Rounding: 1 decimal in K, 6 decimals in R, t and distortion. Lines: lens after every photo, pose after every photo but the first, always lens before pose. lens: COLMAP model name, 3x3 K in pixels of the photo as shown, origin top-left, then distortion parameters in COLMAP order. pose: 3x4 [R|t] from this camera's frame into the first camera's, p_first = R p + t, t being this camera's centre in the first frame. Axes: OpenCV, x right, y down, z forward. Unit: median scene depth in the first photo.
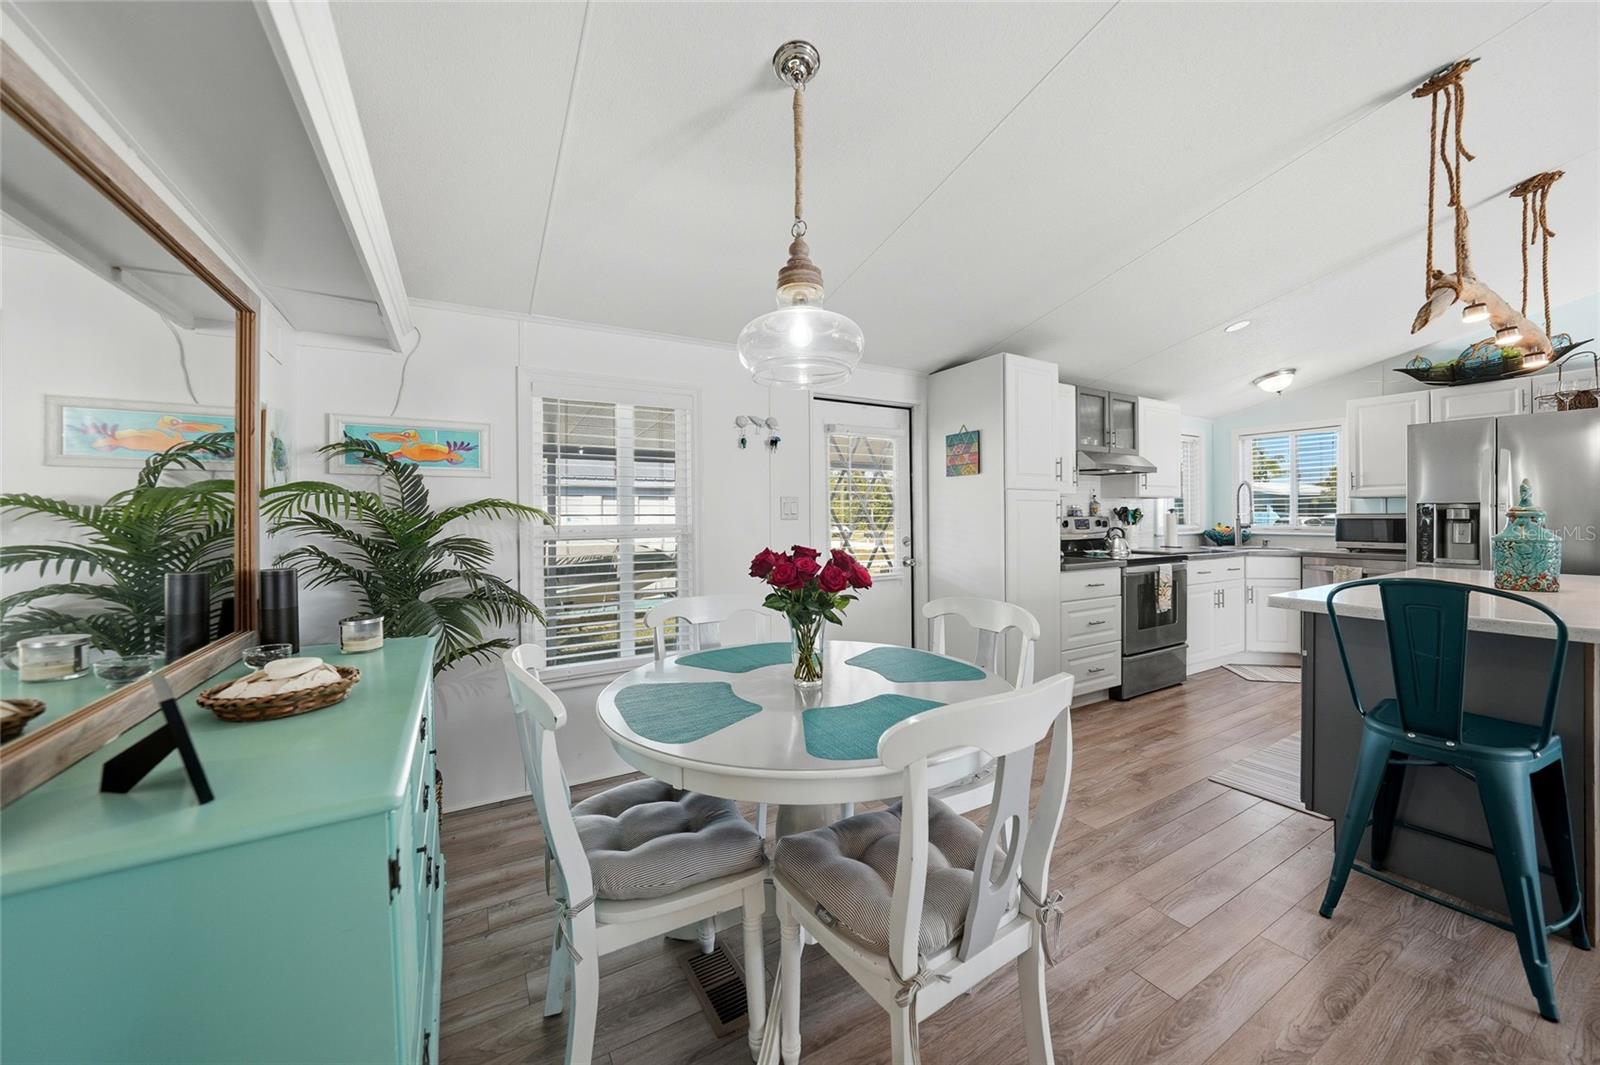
lens RADIAL K [[572.2, 0, 800.4], [0, 572.2, 515.4], [0, 0, 1]] dist [-0.045655, 0.014046]
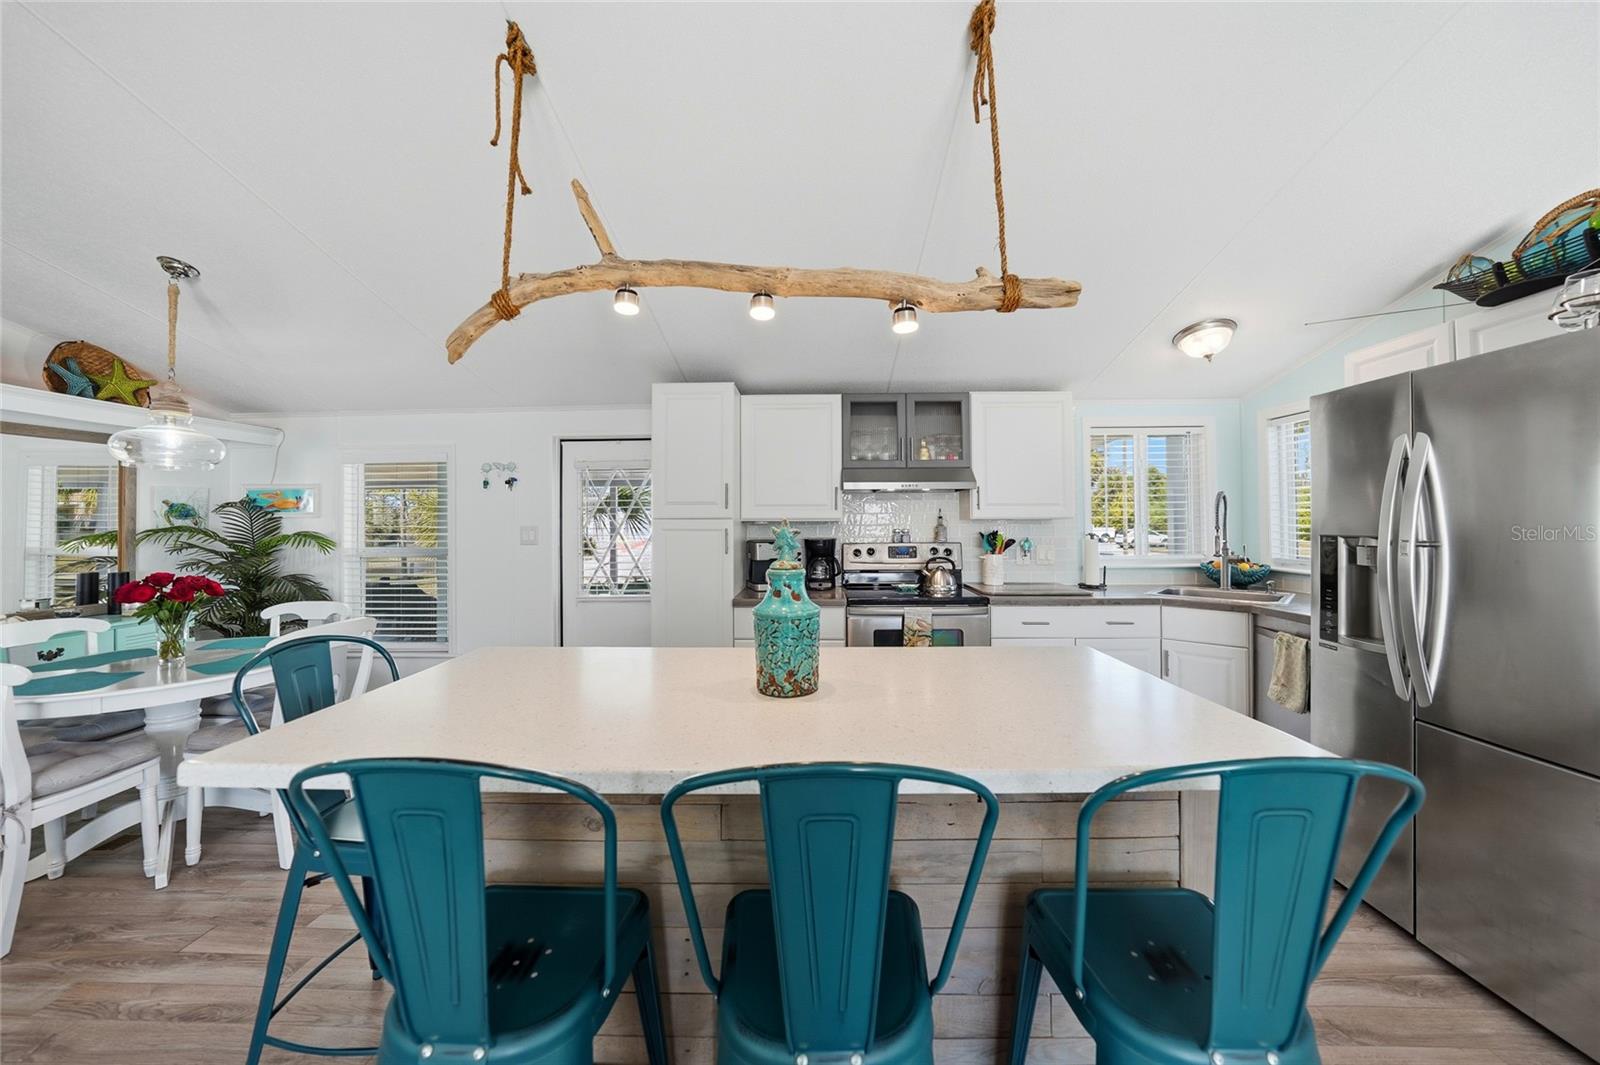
lens RADIAL K [[572.2, 0, 800.4], [0, 572.2, 515.4], [0, 0, 1]] dist [-0.045655, 0.014046]
pose [[0.857052, -0.007432, -0.515177, 1.428872], [0.001369, 0.999925, -0.012147, -0.052606], [0.515229, 0.009705, 0.856998, 0.362258]]
